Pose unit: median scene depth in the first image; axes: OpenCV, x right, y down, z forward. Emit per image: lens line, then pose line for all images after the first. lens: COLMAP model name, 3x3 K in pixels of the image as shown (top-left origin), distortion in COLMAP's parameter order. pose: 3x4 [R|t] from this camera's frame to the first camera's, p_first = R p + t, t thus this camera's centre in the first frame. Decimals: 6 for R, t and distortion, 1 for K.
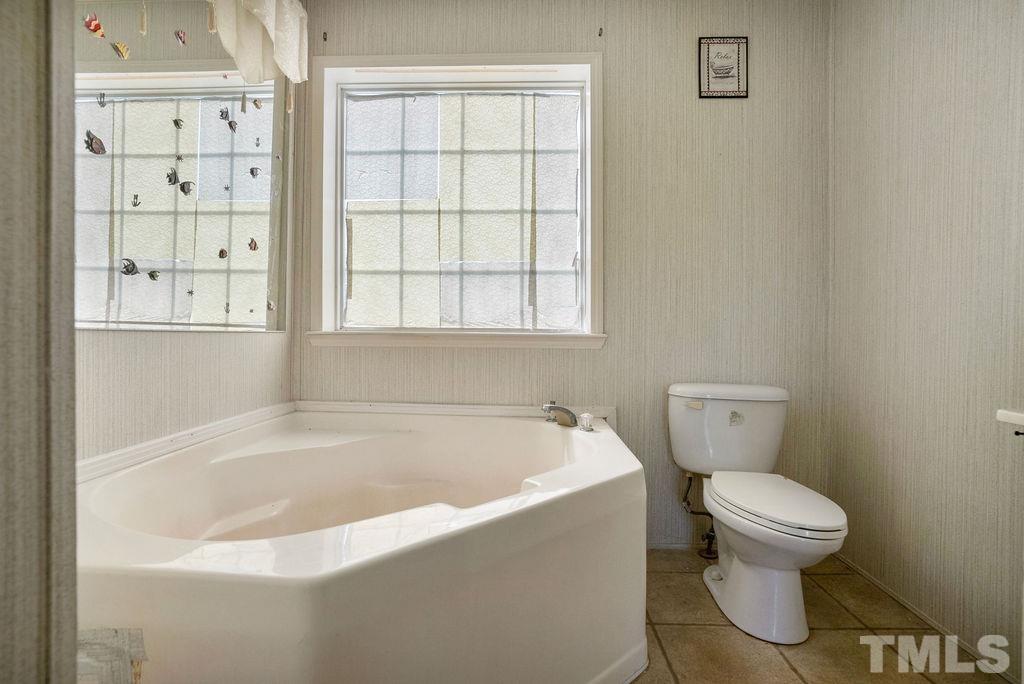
lens RADIAL K [[491.9, 0, 490.2], [0, 491.9, 329.0], [0, 0, 1]] dist [-0.002450, 0.000279]
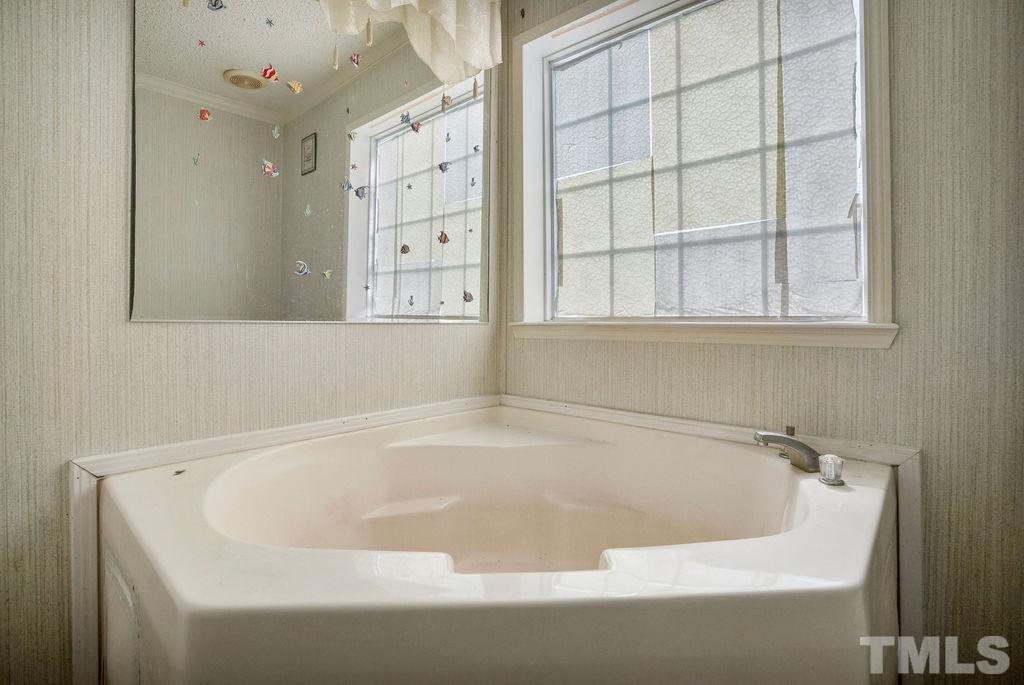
lens RADIAL K [[489.6, 0, 511.2], [0, 489.6, 316.8], [0, 0, 1]] dist [-0.030554, 0.000777]
pose [[0.785342, -0.013984, -0.618904, 0.205633], [0.010978, 0.999902, -0.008662, 0.001938], [0.618964, 0.000009, 0.785419, 0.234609]]
